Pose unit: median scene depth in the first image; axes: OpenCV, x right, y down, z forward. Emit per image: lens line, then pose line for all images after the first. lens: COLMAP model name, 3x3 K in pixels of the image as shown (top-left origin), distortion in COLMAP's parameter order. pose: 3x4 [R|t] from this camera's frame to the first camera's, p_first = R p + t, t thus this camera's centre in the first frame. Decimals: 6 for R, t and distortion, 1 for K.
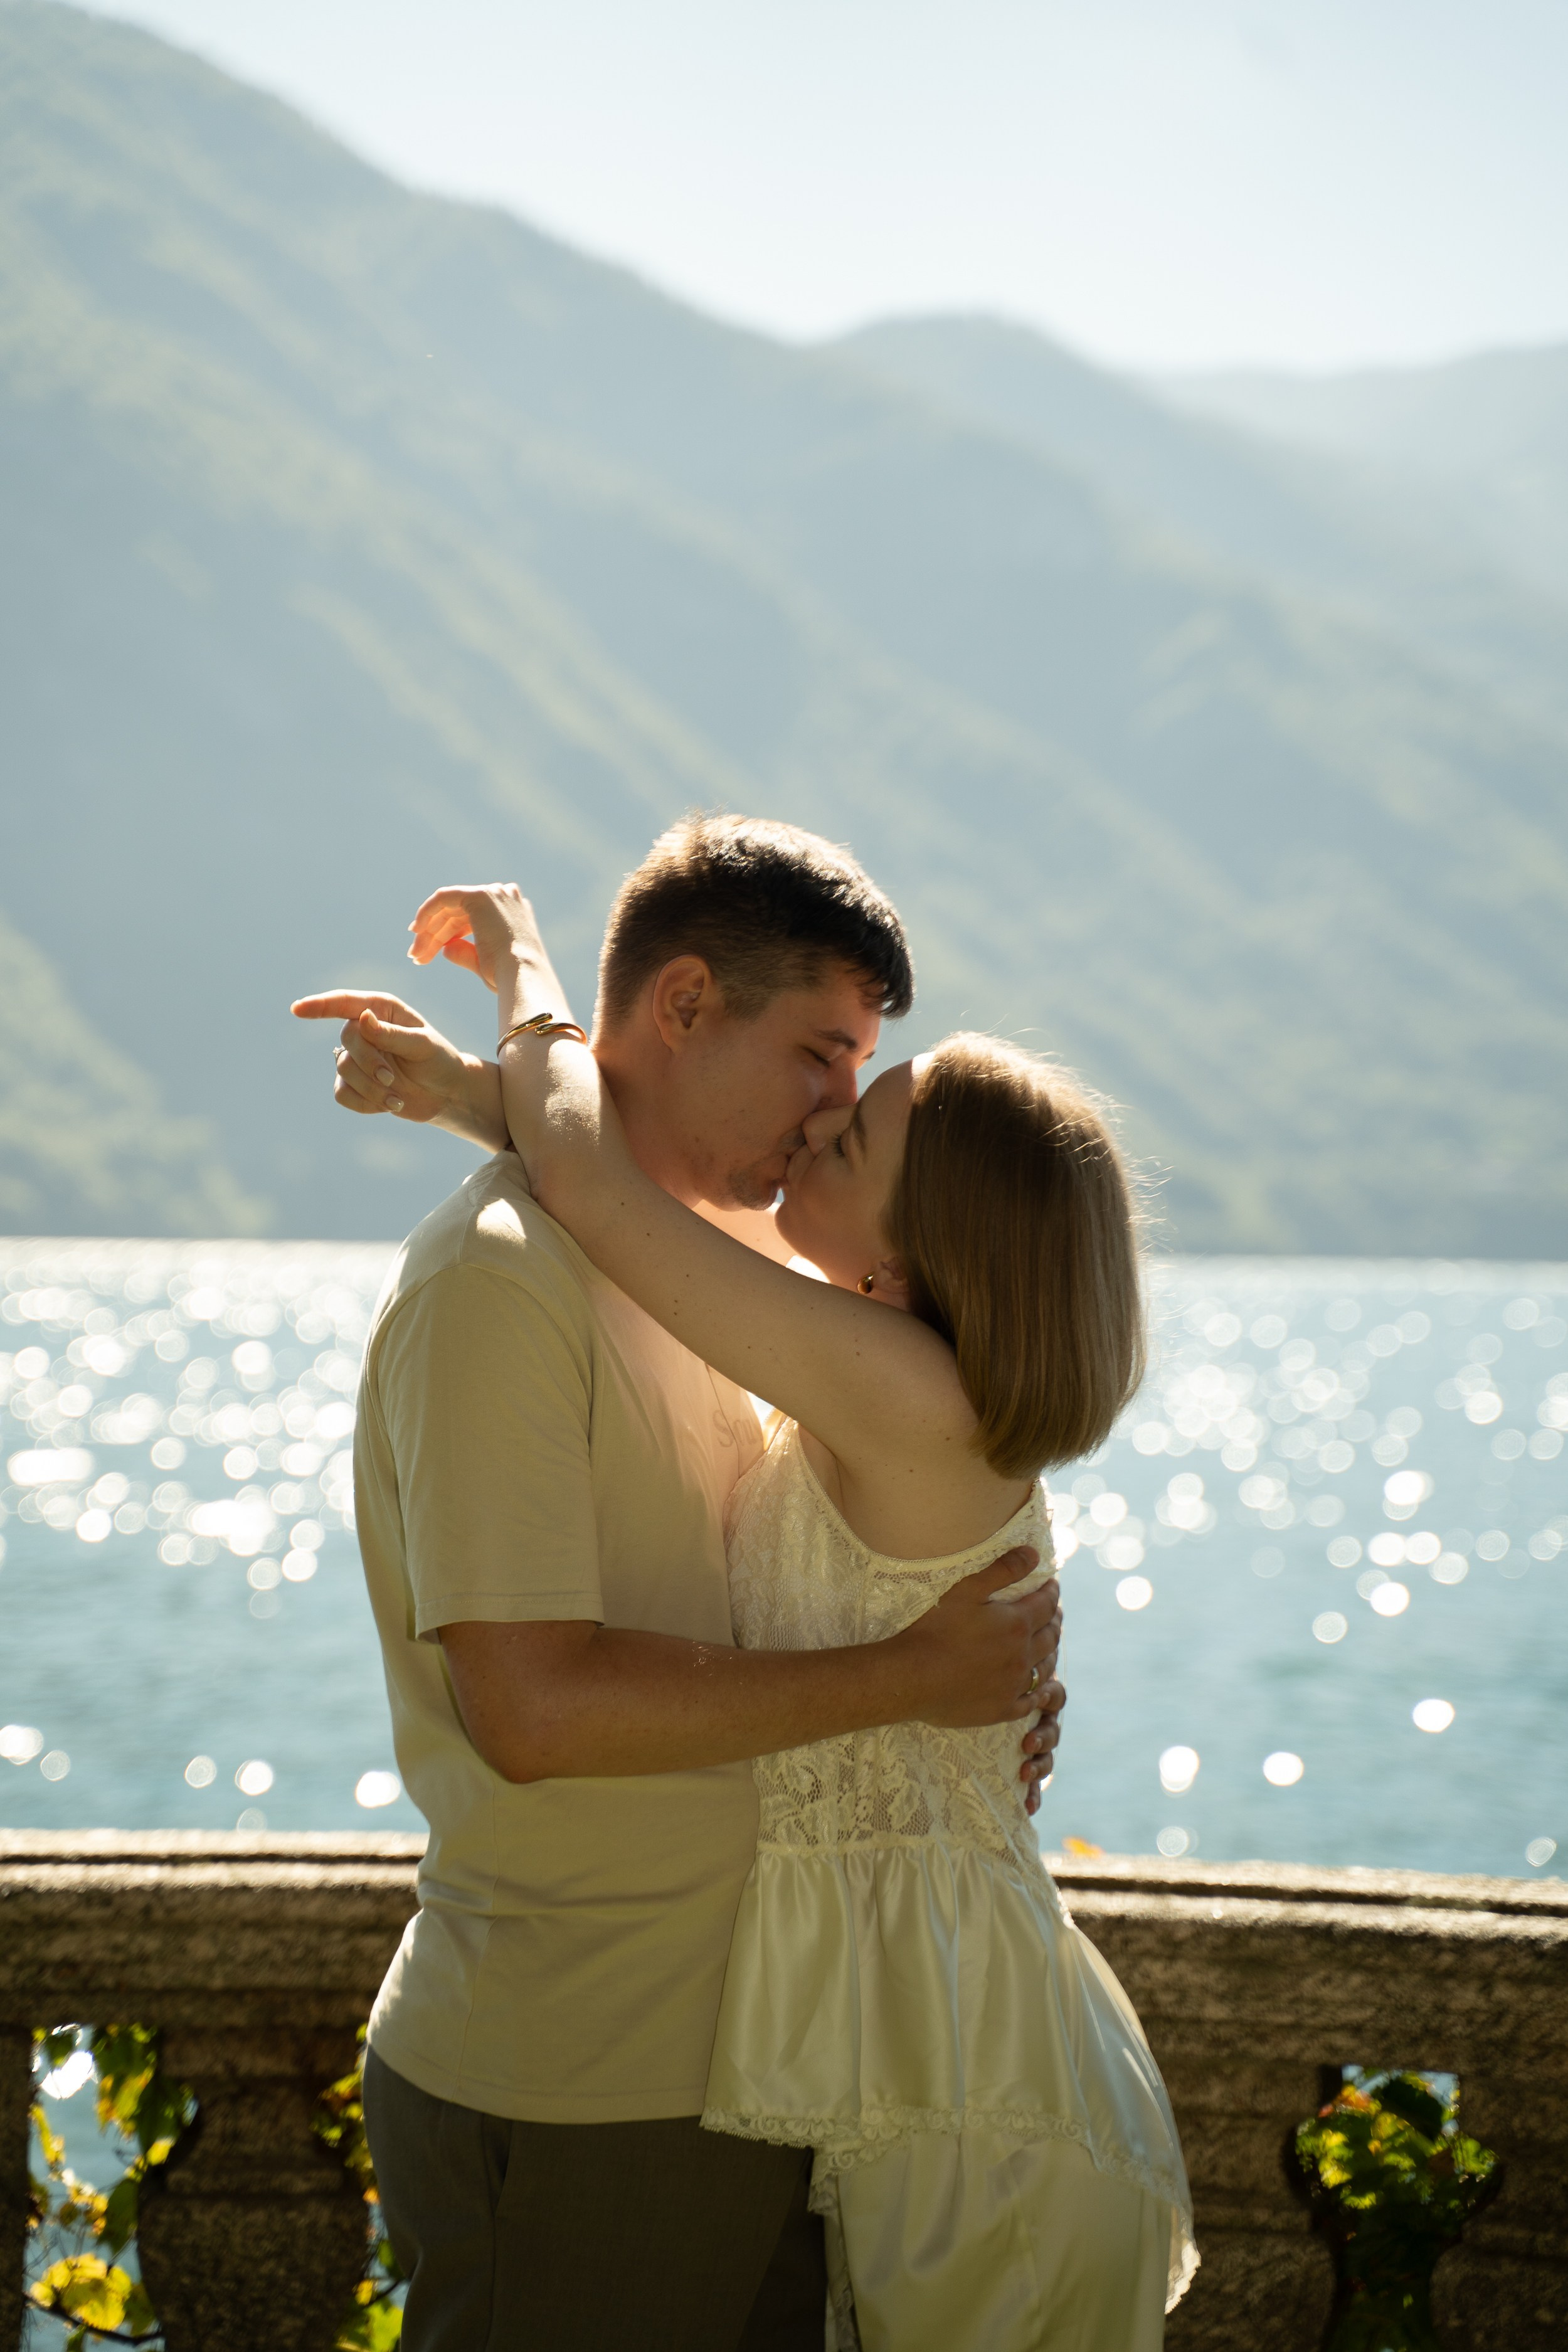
lens RADIAL K [[4971.2, 0, 784.0], [0, 4971.2, 1176.0], [0, 0, 1]] dist [0.270654, 0.434232]
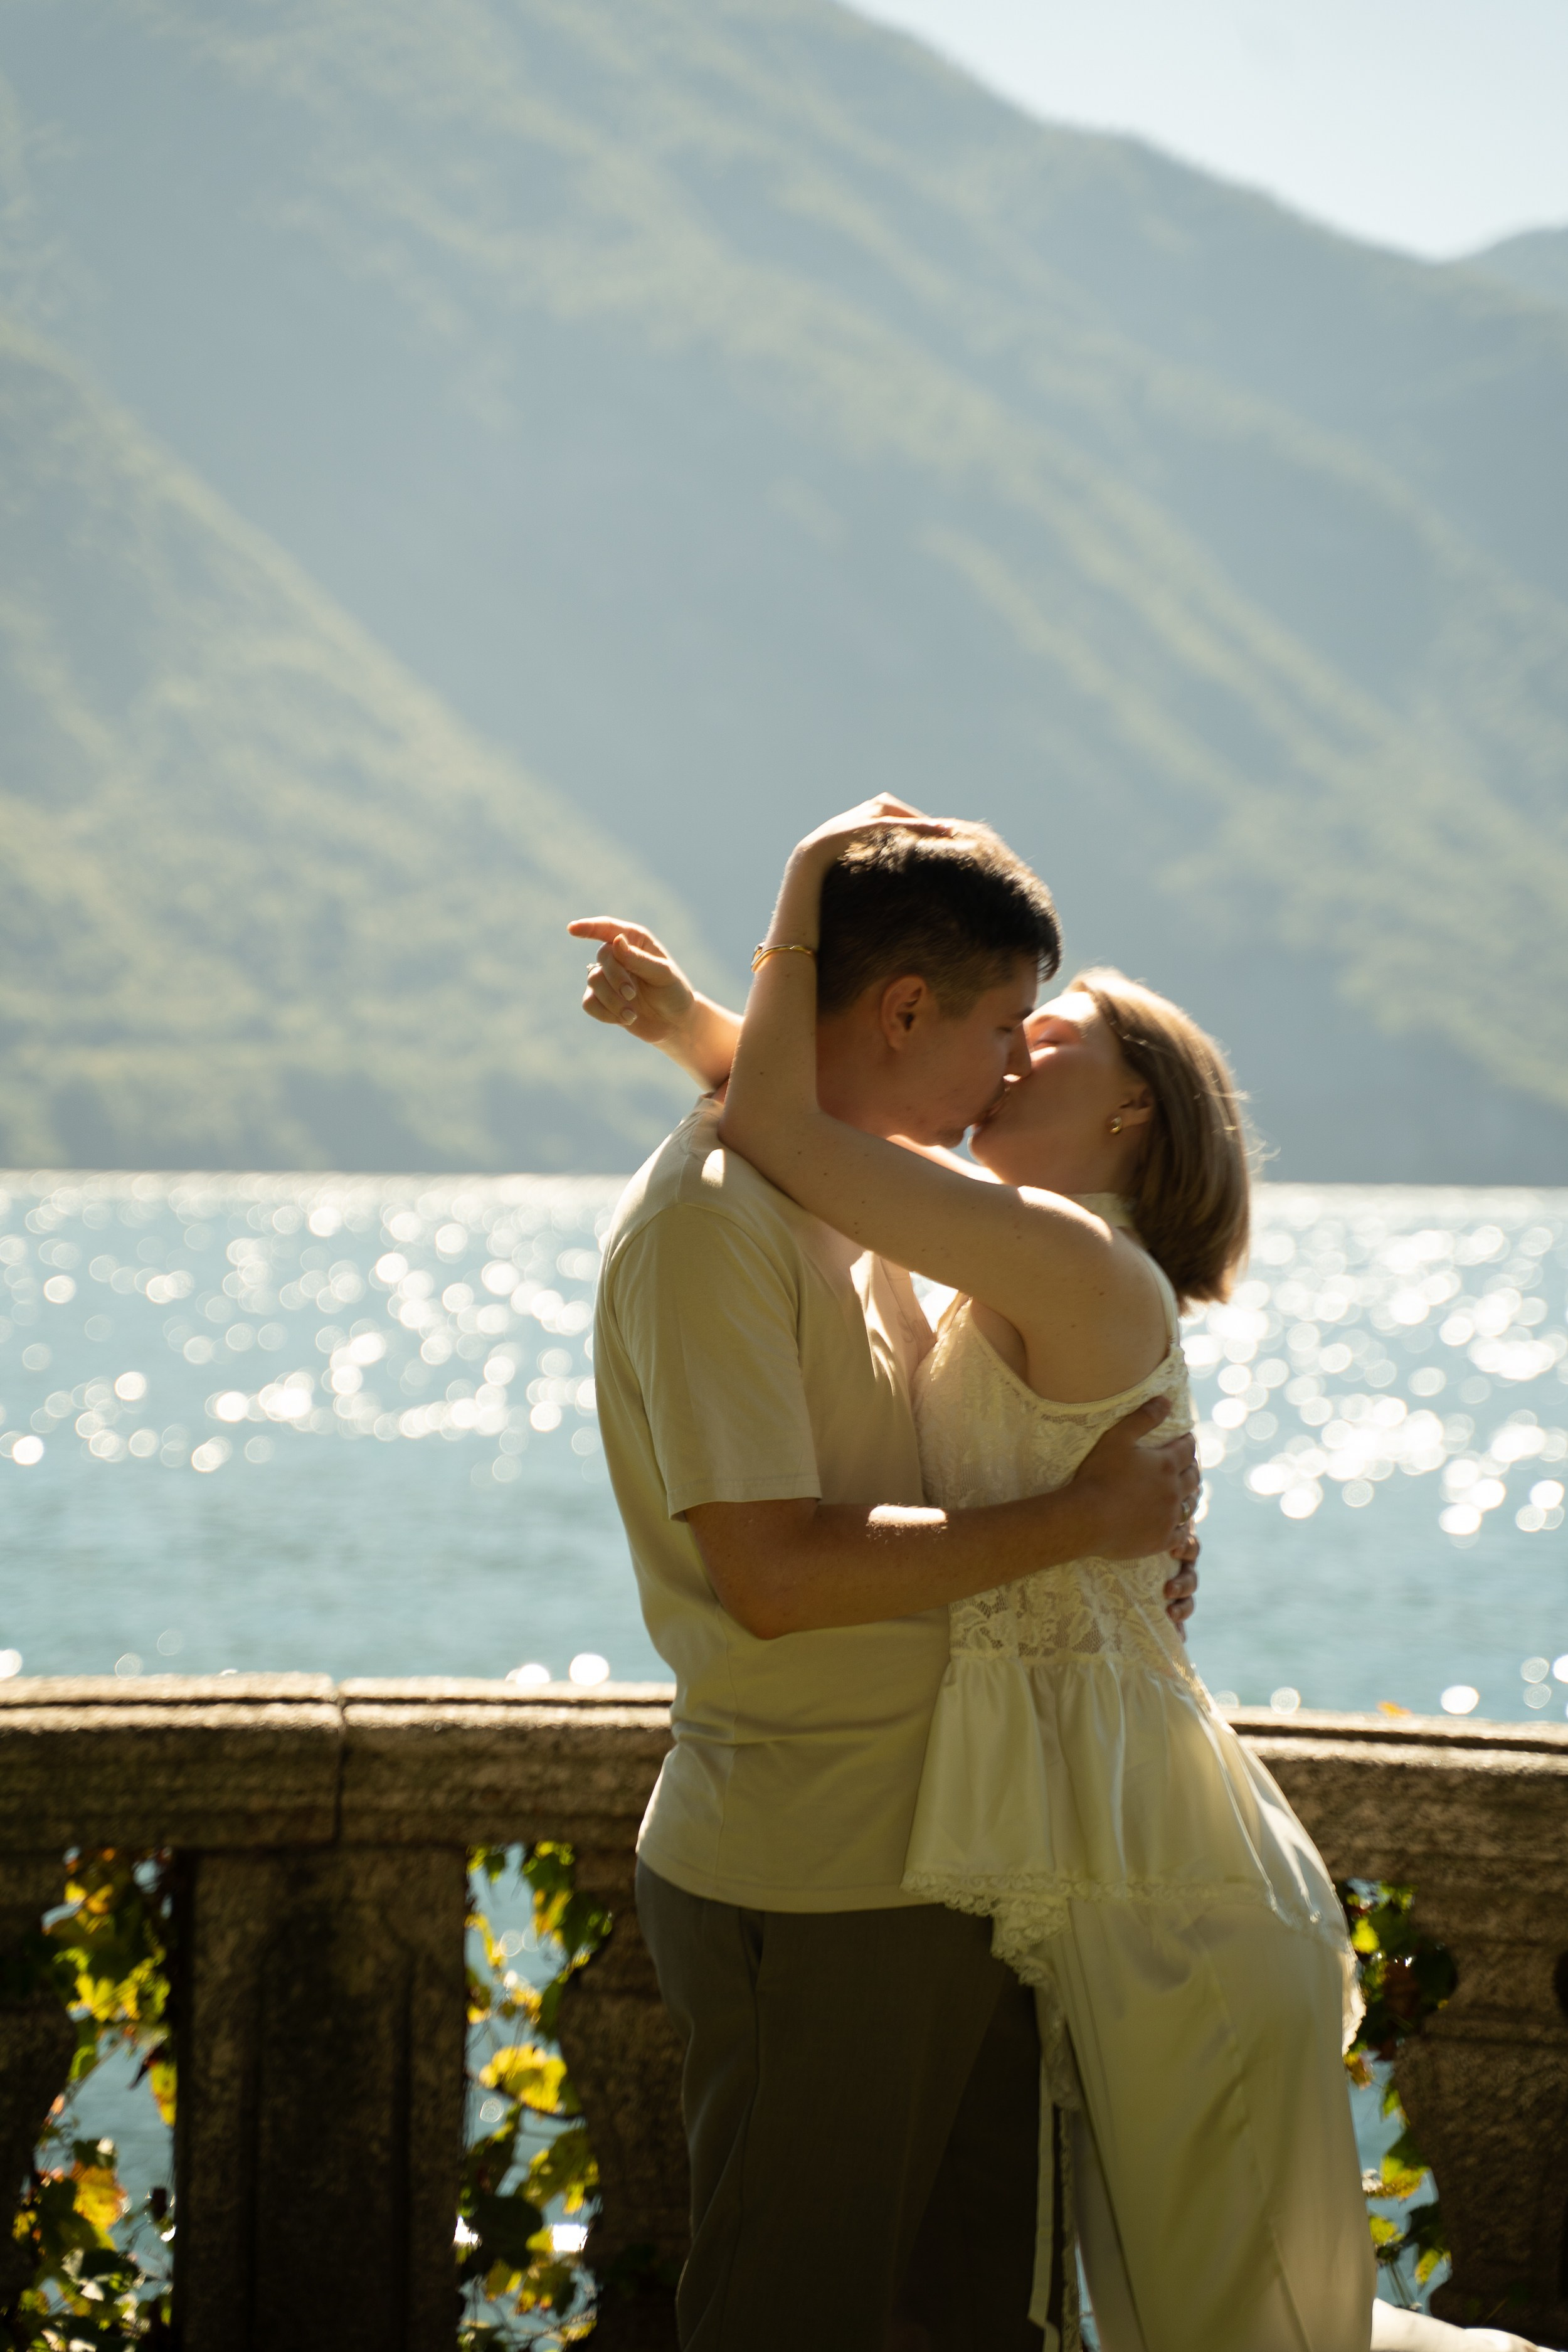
lens RADIAL K [[4971.2, 0, 784.0], [0, 4971.2, 1176.0], [0, 0, 1]] dist [0.270654, 0.434232]
pose [[0.991997, -0.003305, -0.126222, 0.071328], [0.004924, 0.999910, 0.012515, -0.000111], [0.126169, -0.013037, 0.991923, -0.138287]]
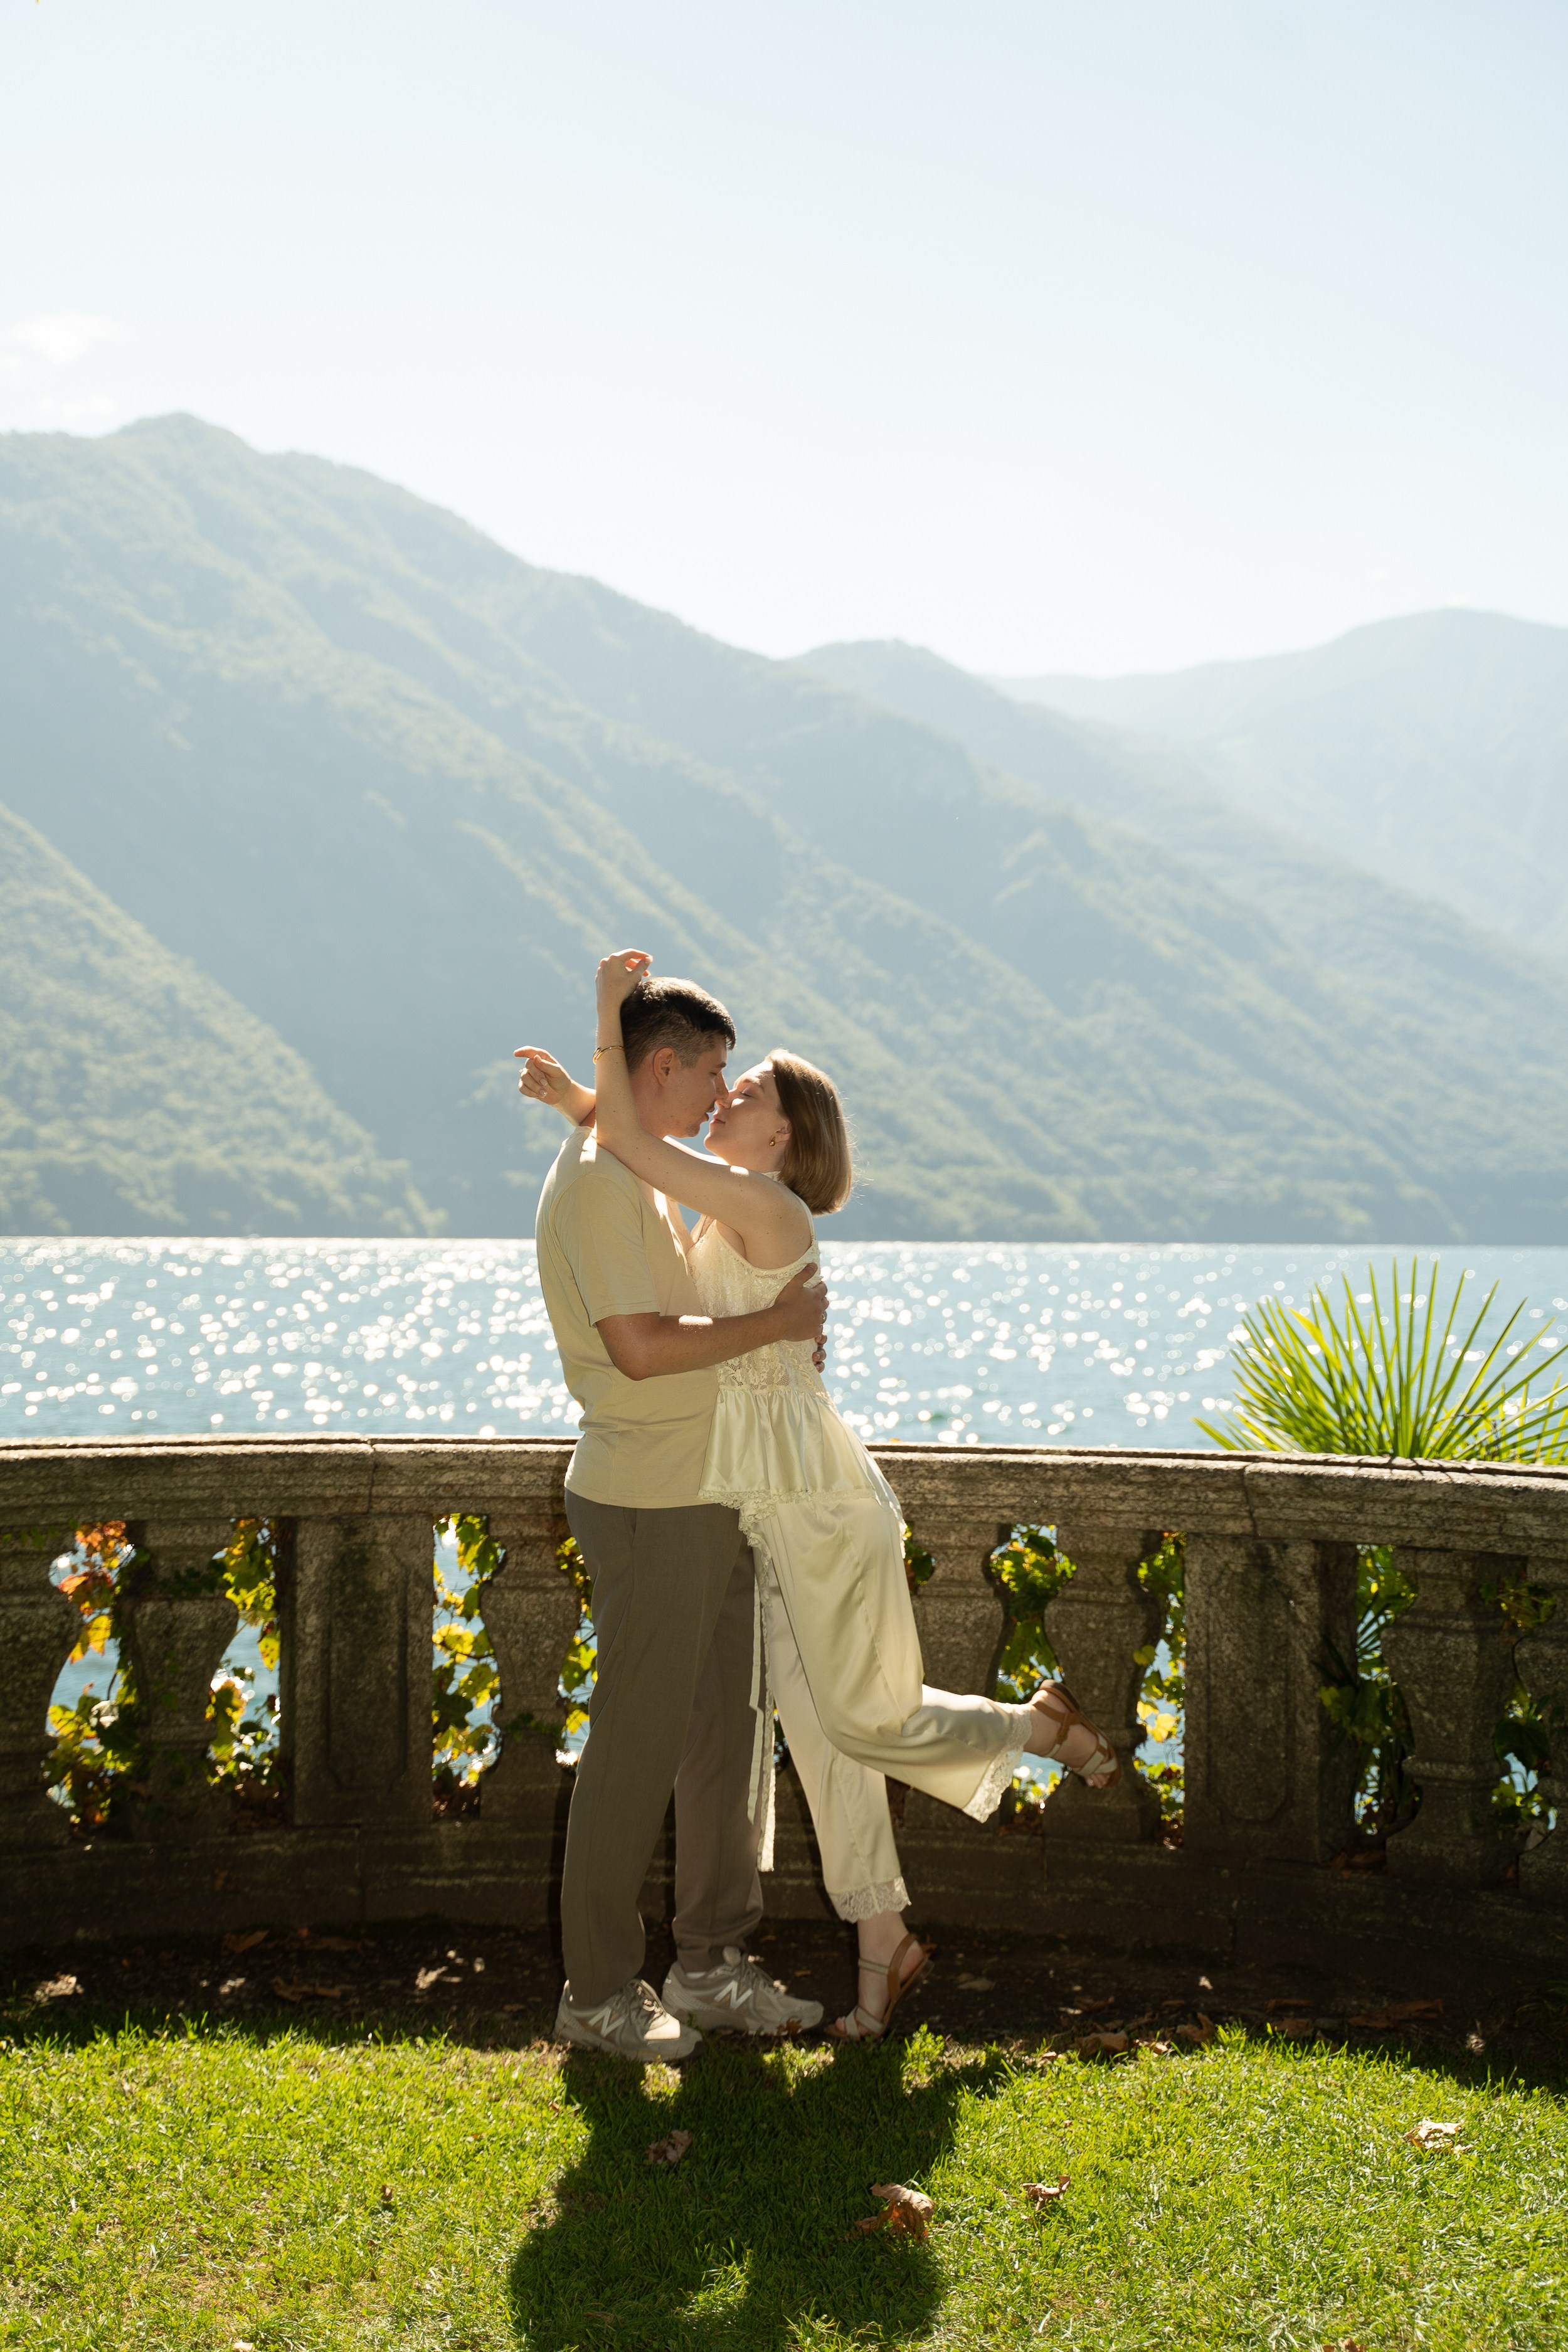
lens RADIAL K [[3184.3, 0, 784.0], [0, 3184.3, 1176.0], [0, 0, 1]] dist [0.104802, -0.024334]
pose [[0.999950, -0.009418, 0.003346, 0.006118], [0.009433, 0.999946, -0.004394, 0.023829], [-0.003304, 0.004426, 0.999985, -0.447030]]
